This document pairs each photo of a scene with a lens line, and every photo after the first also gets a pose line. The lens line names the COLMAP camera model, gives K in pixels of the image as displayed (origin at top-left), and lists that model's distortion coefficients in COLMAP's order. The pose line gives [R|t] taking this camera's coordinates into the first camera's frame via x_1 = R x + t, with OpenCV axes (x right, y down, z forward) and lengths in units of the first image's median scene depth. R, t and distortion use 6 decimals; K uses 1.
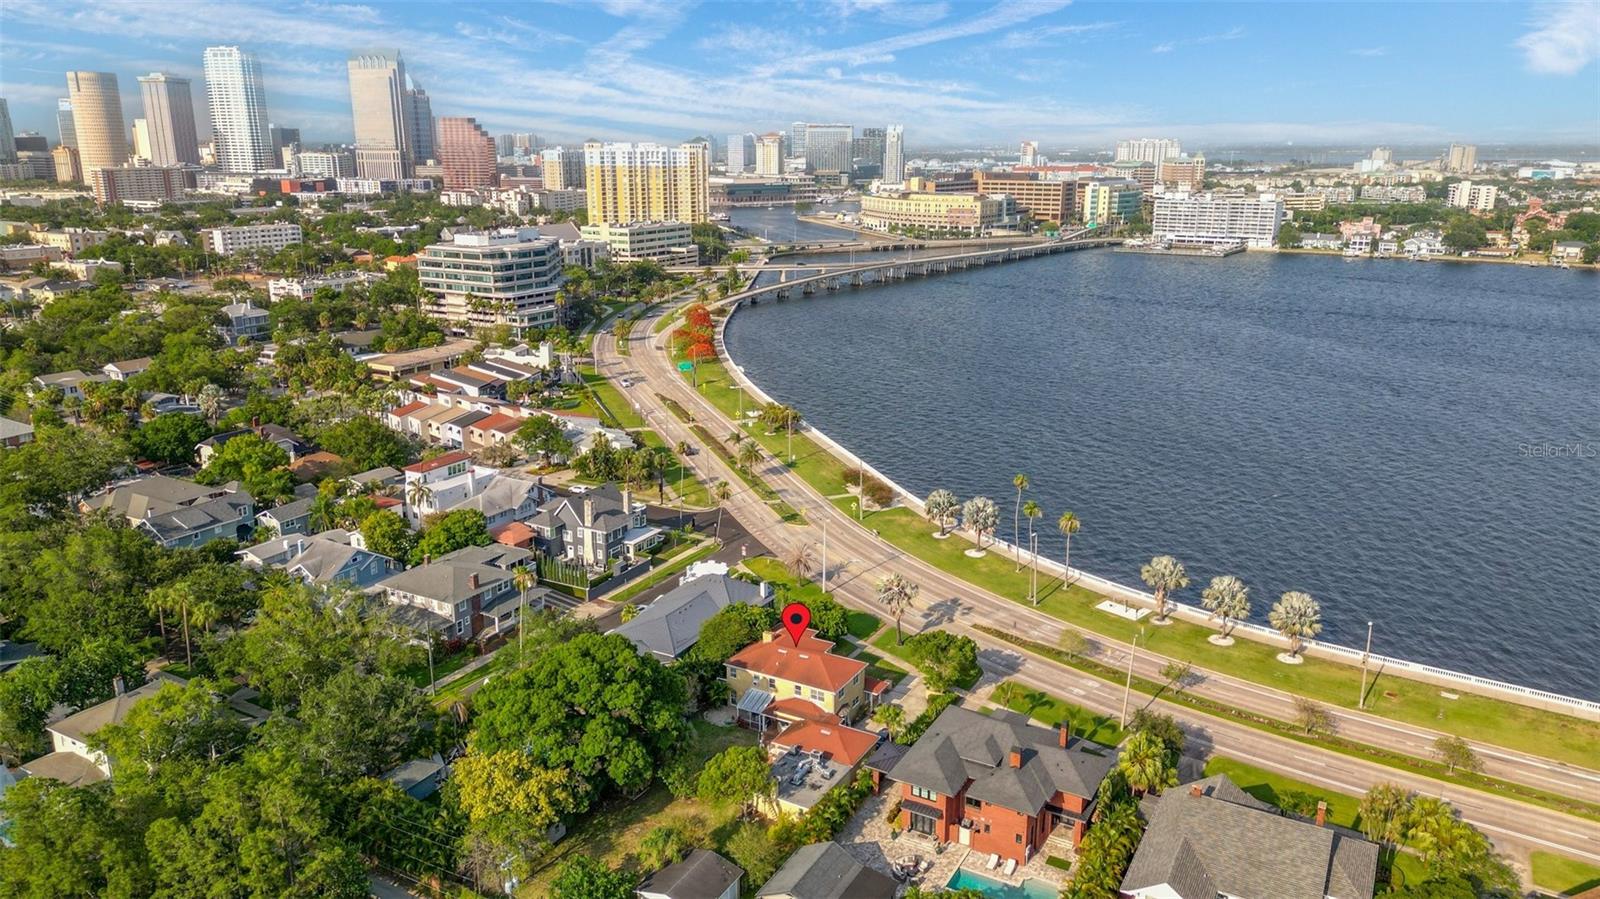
lens RADIAL K [[1129.6, 0, 809.5], [0, 1129.6, 456.3], [0, 0, 1]] dist [0.077472, -0.076608]
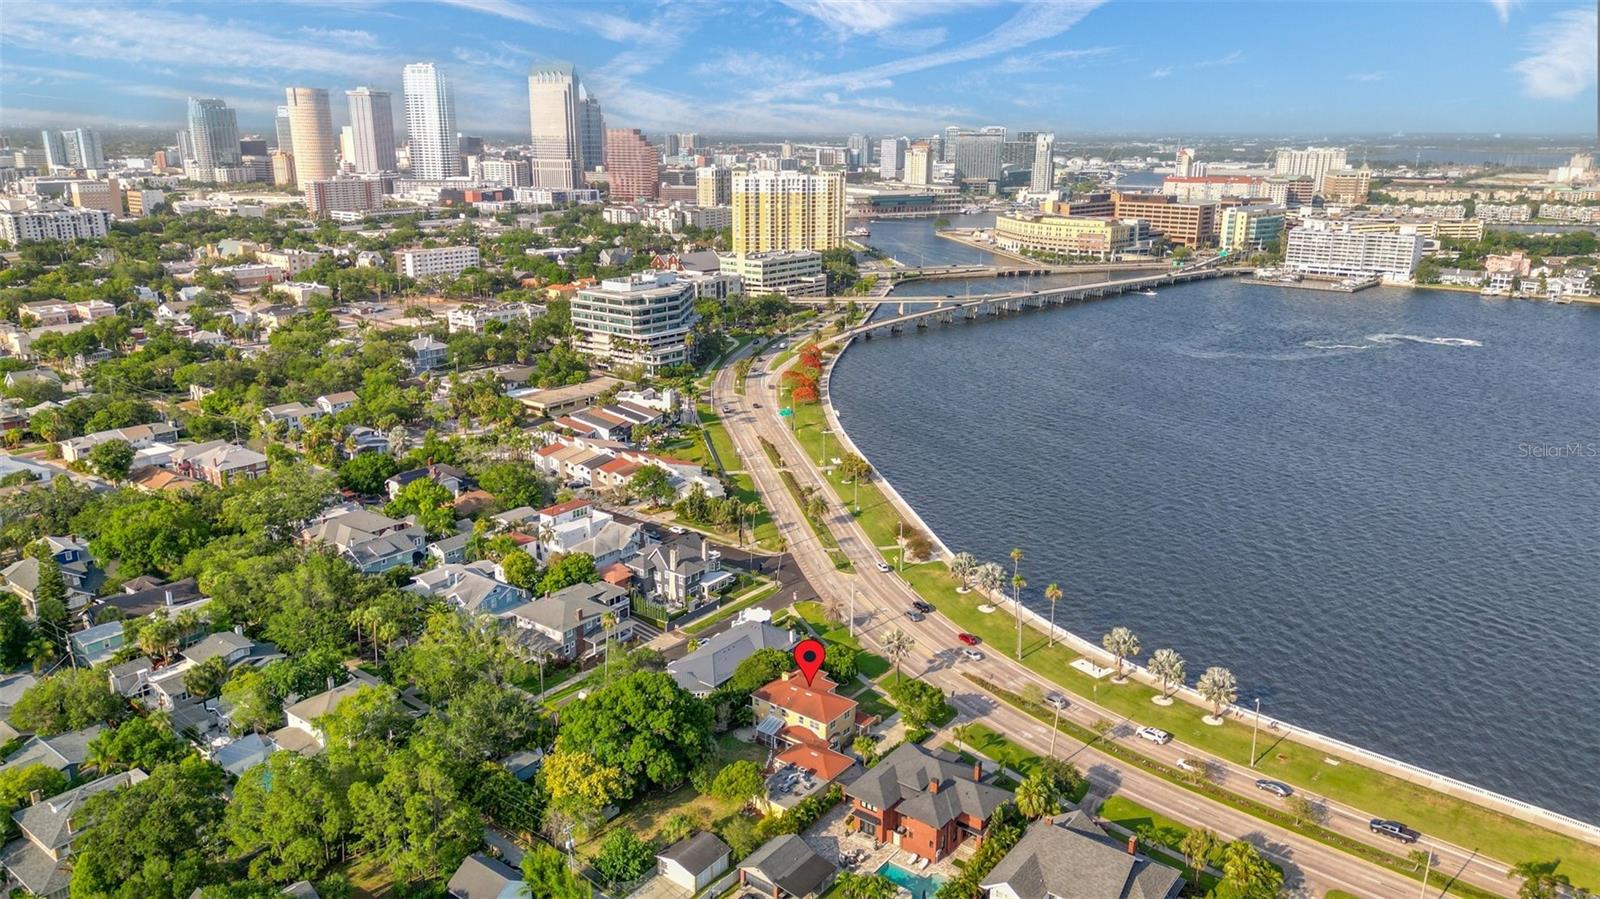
lens RADIAL K [[1129.6, 0, 809.5], [0, 1129.6, 456.3], [0, 0, 1]] dist [0.077472, -0.076608]
pose [[0.990300, 0.044903, -0.131490, 0.074453], [-0.043679, 0.998971, 0.012181, -0.055893], [0.131902, -0.006320, 0.991243, -0.149218]]
